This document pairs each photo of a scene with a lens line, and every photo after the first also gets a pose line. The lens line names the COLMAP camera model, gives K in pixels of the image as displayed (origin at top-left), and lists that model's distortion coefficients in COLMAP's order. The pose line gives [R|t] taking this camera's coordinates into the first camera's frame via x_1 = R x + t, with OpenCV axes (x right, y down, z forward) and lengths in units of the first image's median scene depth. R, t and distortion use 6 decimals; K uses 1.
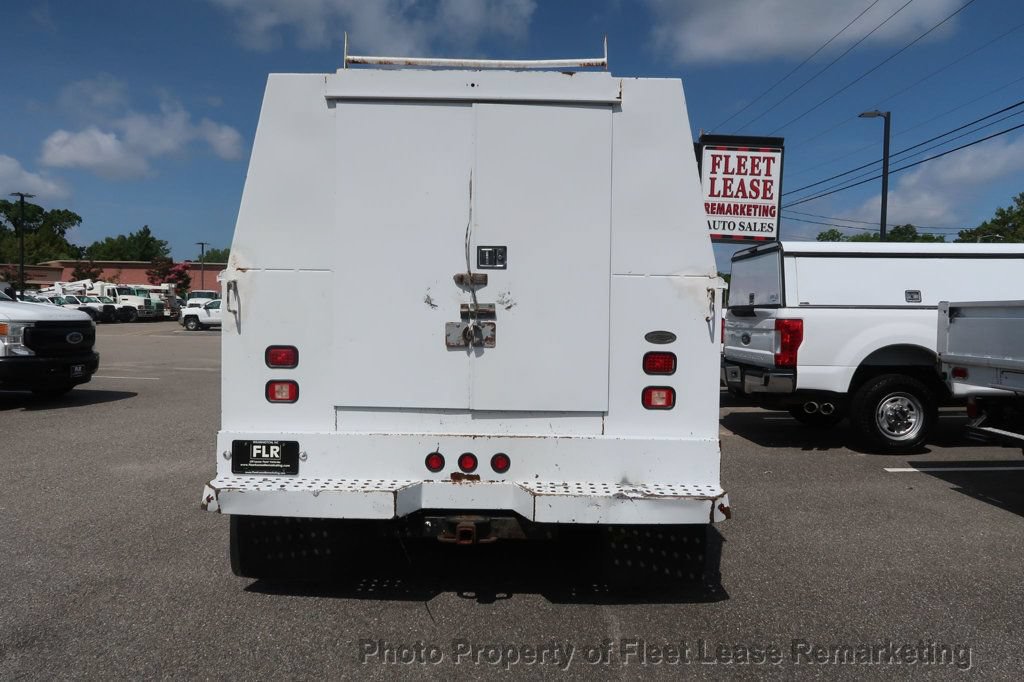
lens RADIAL K [[721.9, 0, 512.0], [0, 721.9, 341.0], [0, 0, 1]] dist [-0.020686, 0.003803]
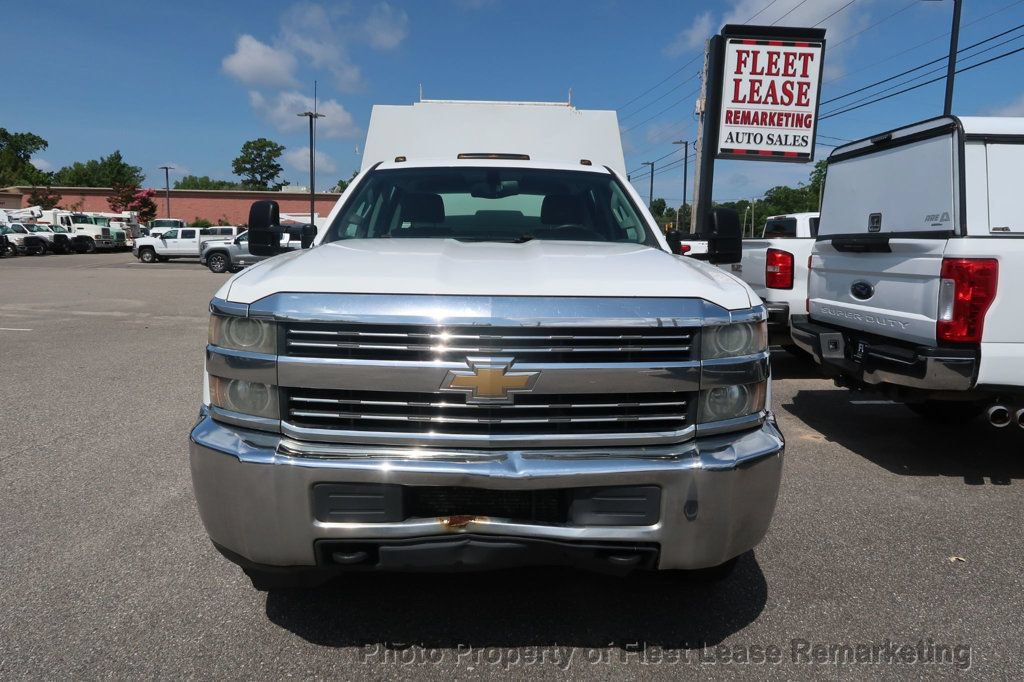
lens RADIAL K [[721.9, 0, 512.0], [0, 721.9, 341.0], [0, 0, 1]] dist [-0.020686, 0.003803]
pose [[0.999895, 0.000121, 0.014491, 0.009337], [-0.001506, 0.995420, 0.095591, -0.006639], [-0.014414, -0.095603, 0.995315, 0.157303]]
